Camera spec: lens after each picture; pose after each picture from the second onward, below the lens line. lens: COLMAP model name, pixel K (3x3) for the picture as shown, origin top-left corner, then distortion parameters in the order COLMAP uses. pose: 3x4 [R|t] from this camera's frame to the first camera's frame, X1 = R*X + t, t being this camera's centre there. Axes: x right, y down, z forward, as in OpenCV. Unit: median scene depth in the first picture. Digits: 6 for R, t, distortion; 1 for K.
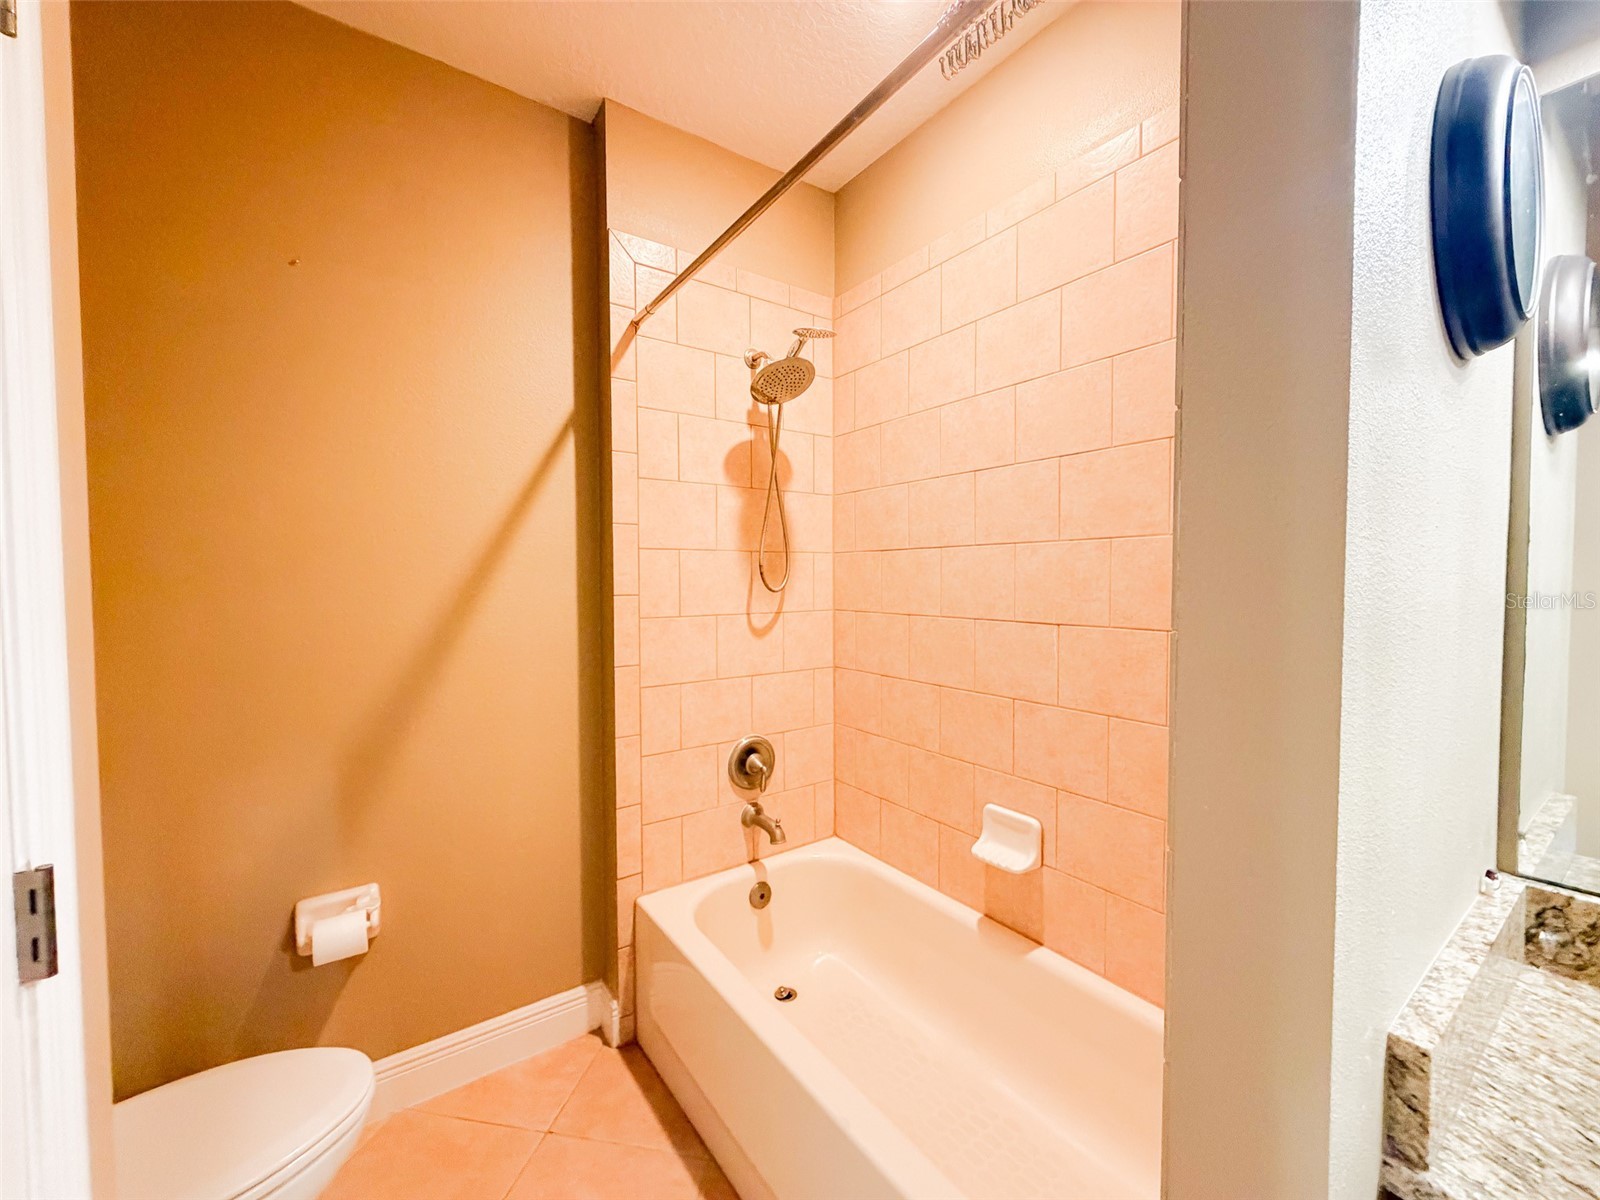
lens RADIAL K [[636.0, 0, 796.0], [0, 636.0, 601.0], [0, 0, 1]] dist [-0.000777, -0.000389]
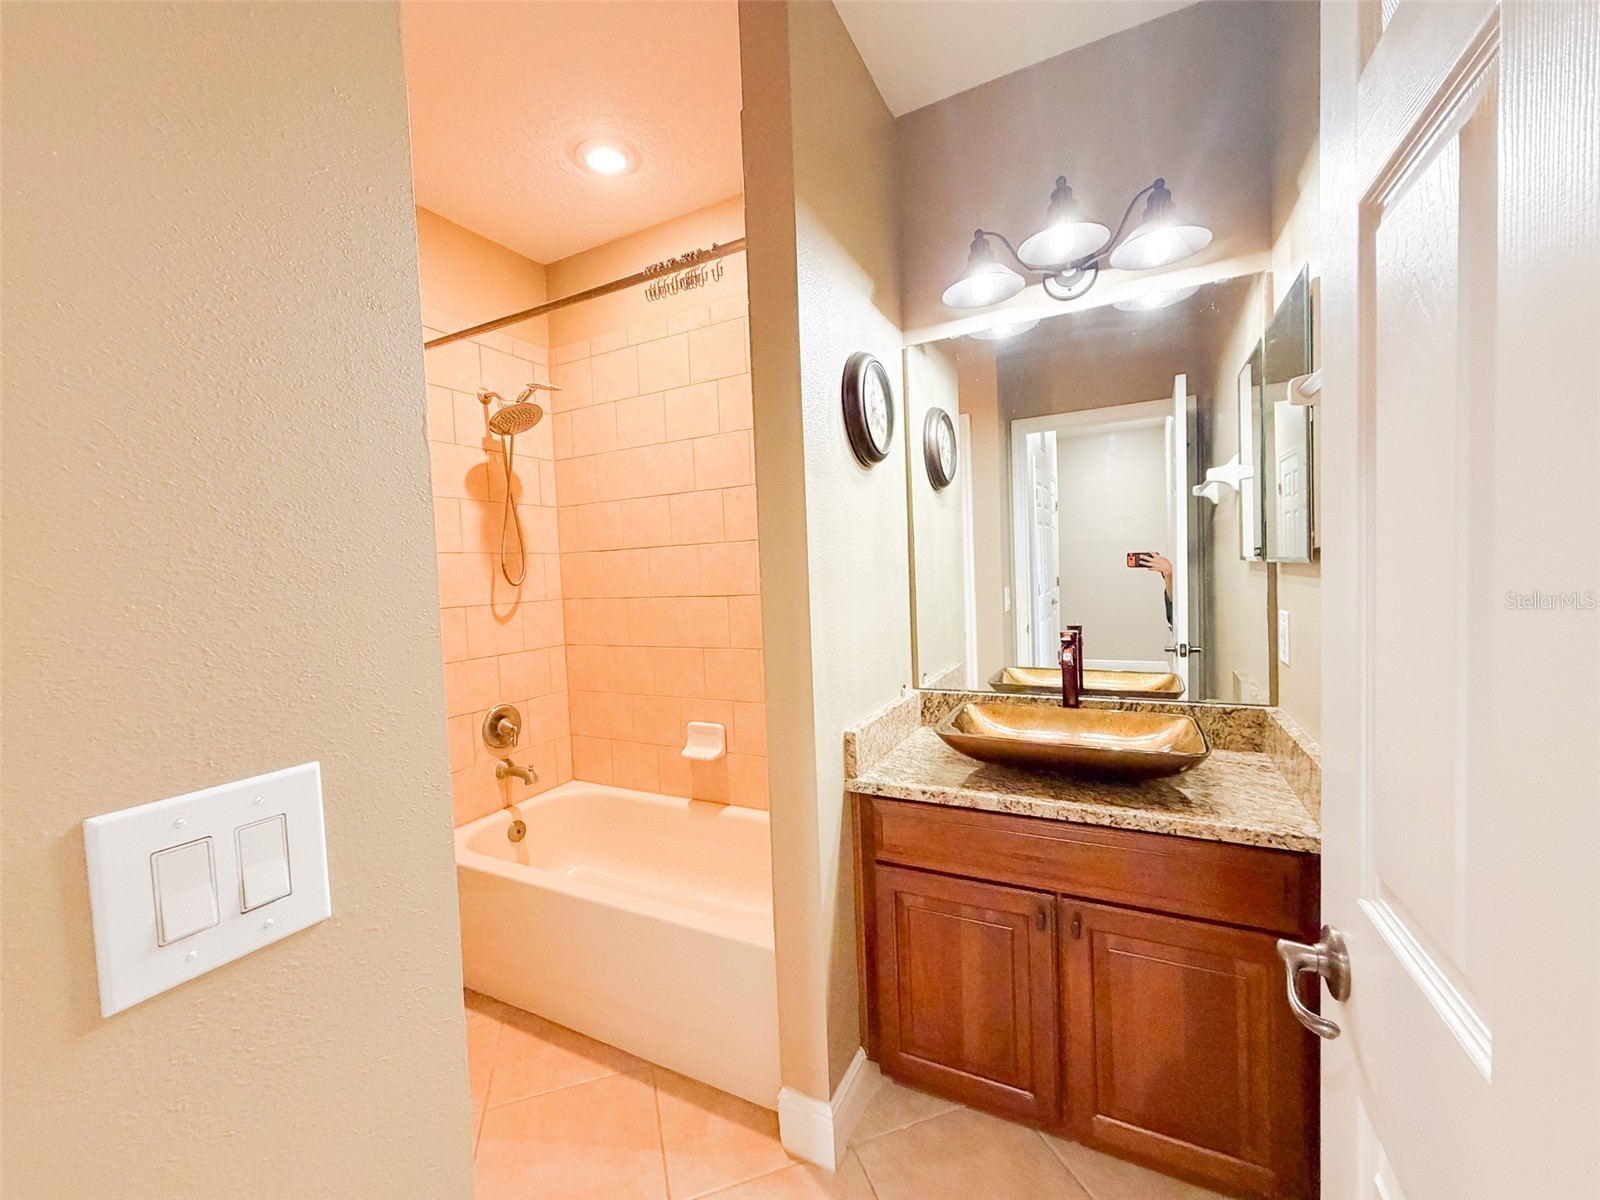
lens RADIAL K [[636.0, 0, 794.9], [0, 636.0, 600.0], [0, 0, 1]] dist [-0.000777, -0.000389]
pose [[0.888411, -0.052745, 0.456009, -0.116740], [0.053873, 0.998492, 0.010535, 0.030246], [-0.455877, 0.015207, 0.889913, -0.355252]]
